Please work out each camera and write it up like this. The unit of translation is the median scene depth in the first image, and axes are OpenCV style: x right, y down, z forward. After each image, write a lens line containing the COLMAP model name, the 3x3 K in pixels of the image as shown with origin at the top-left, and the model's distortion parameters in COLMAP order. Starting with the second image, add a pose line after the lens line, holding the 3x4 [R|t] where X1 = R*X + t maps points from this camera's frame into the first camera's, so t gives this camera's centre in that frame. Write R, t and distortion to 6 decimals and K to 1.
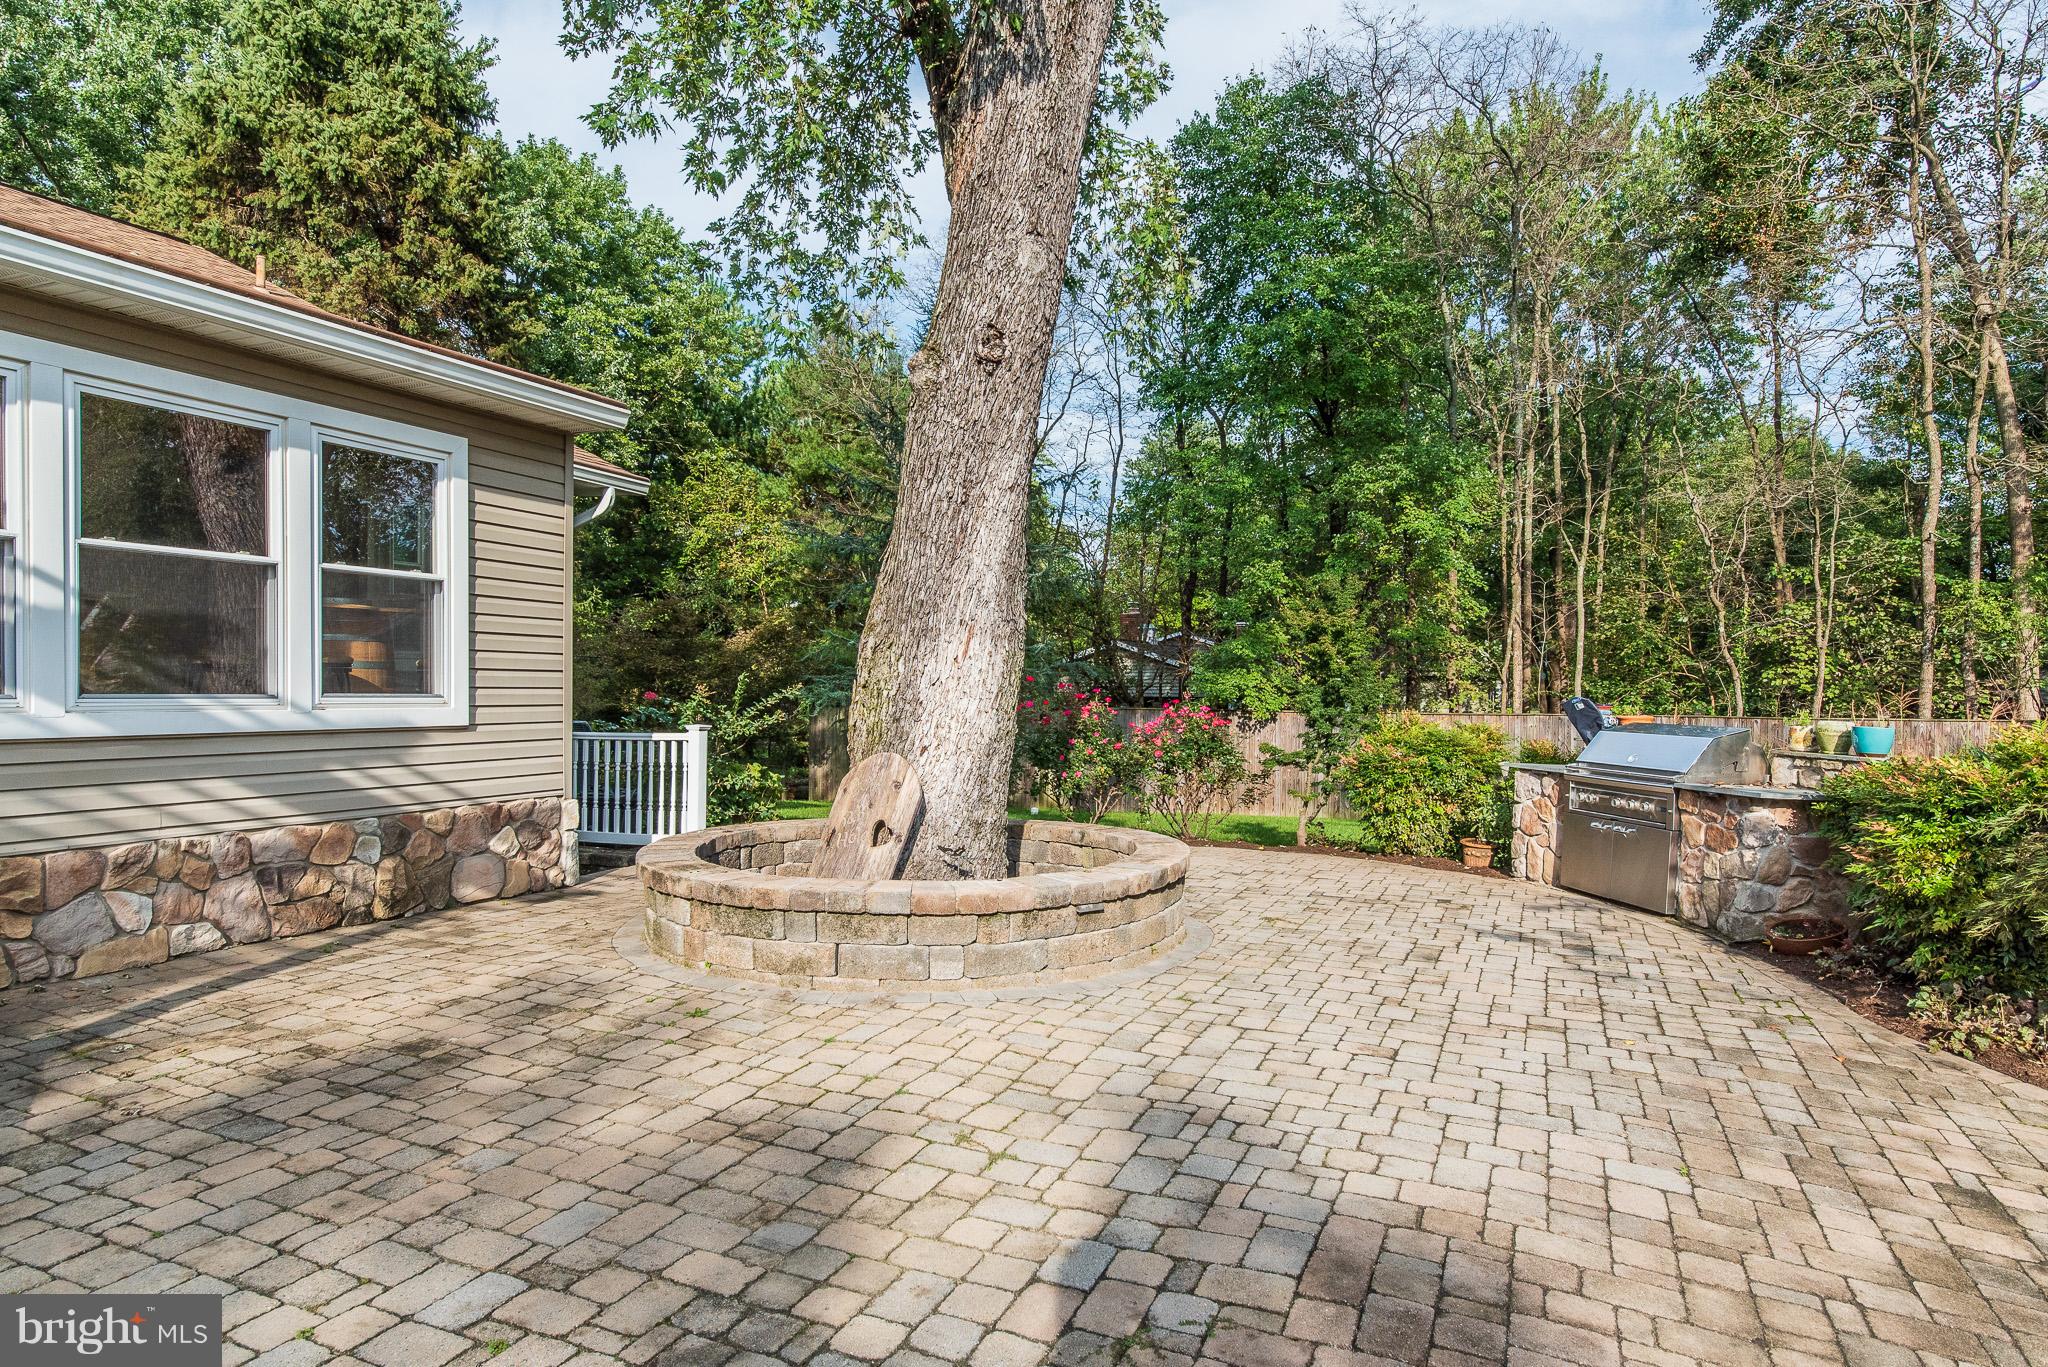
lens RADIAL K [[1167.0, 0, 1019.7], [0, 1167.0, 694.4], [0, 0, 1]] dist [-0.002333, -0.002268]
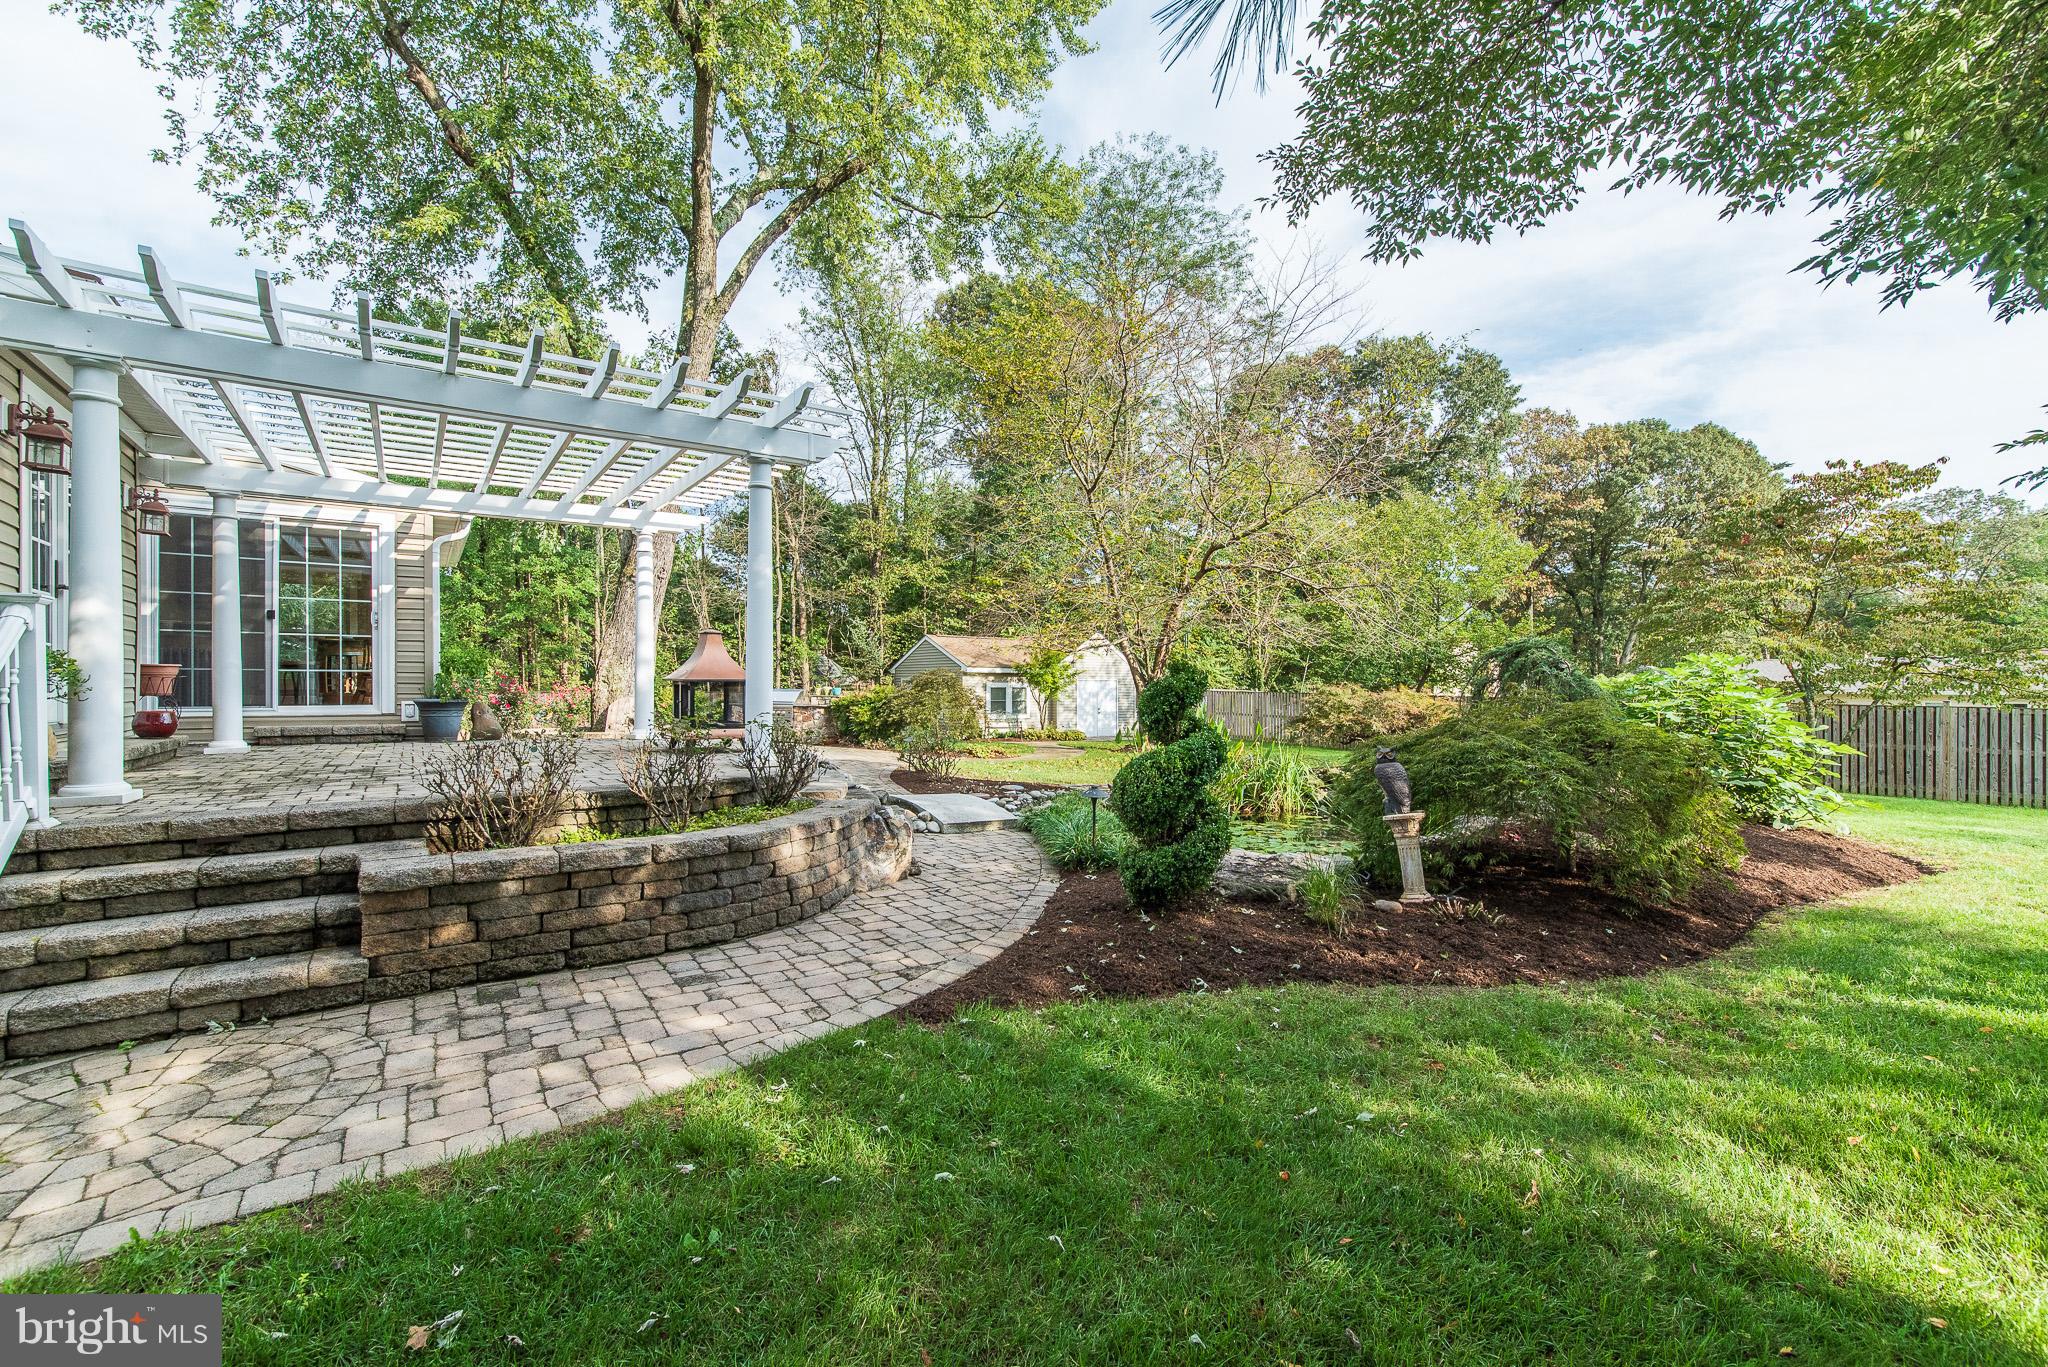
lens RADIAL K [[917.7, 0, 1034.6], [0, 917.7, 689.2], [0, 0, 1]] dist [-0.002490, -0.000234]
pose [[0.498757, -0.007593, 0.866709, -1.279426], [0.004803, 0.999970, 0.005997, 0.013612], [-0.866729, 0.001172, 0.498778, -0.886564]]
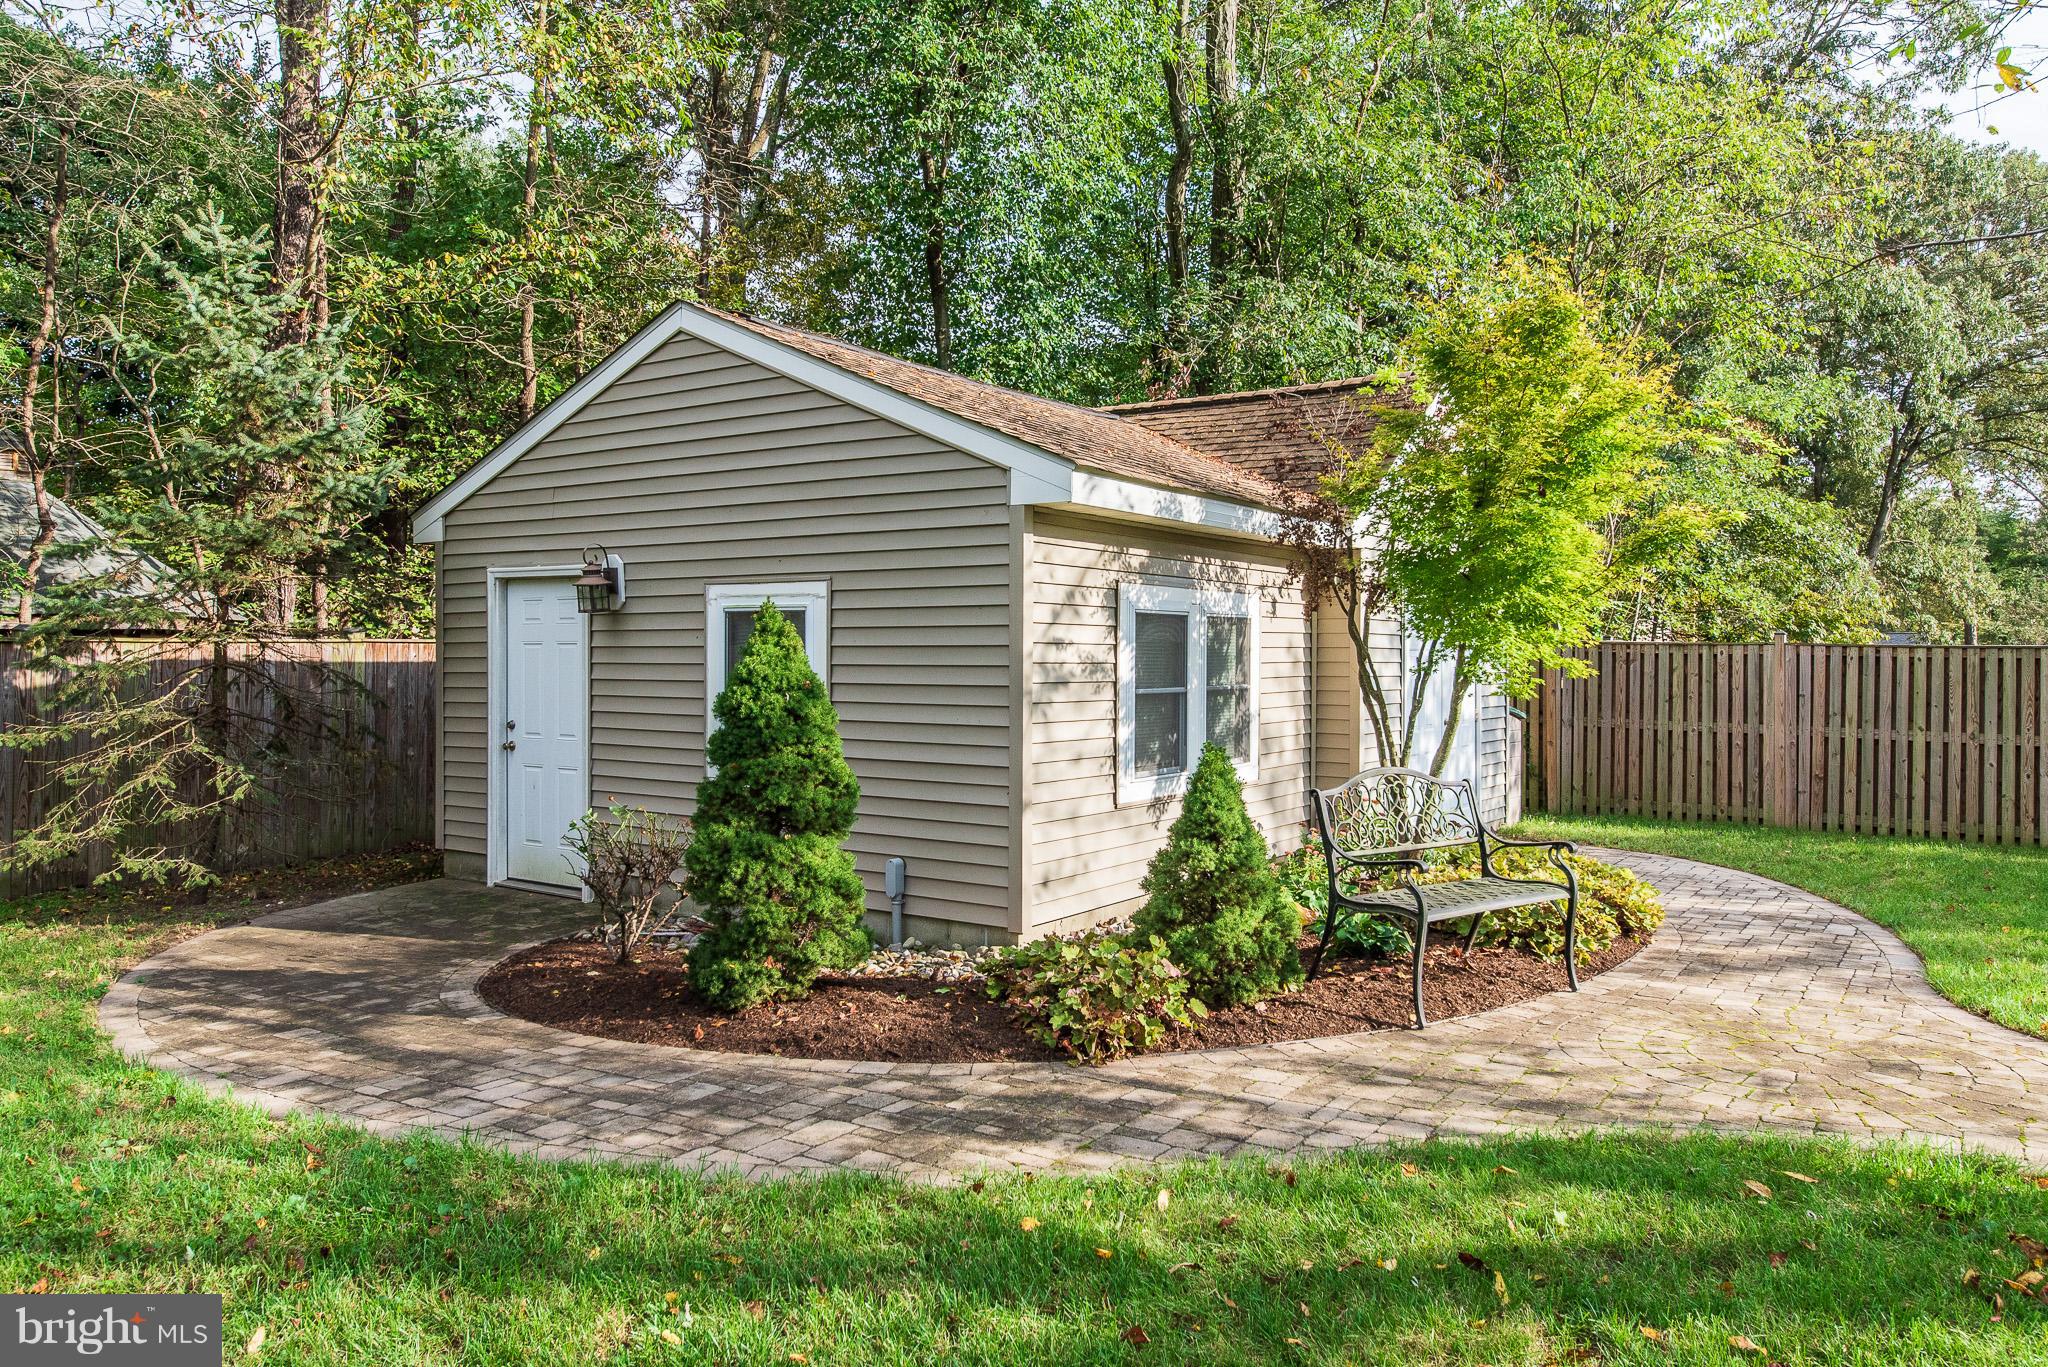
lens RADIAL K [[1386.9, 0, 1024.0], [0, 1386.9, 683.5], [0, 0, 1]] dist [0.000504, 0.000027]
pose [[0.154555, -0.028416, 0.987575, 0.762556], [0.001182, 0.999591, 0.028577, 0.048343], [-0.987983, -0.003249, 0.154525, 0.935899]]
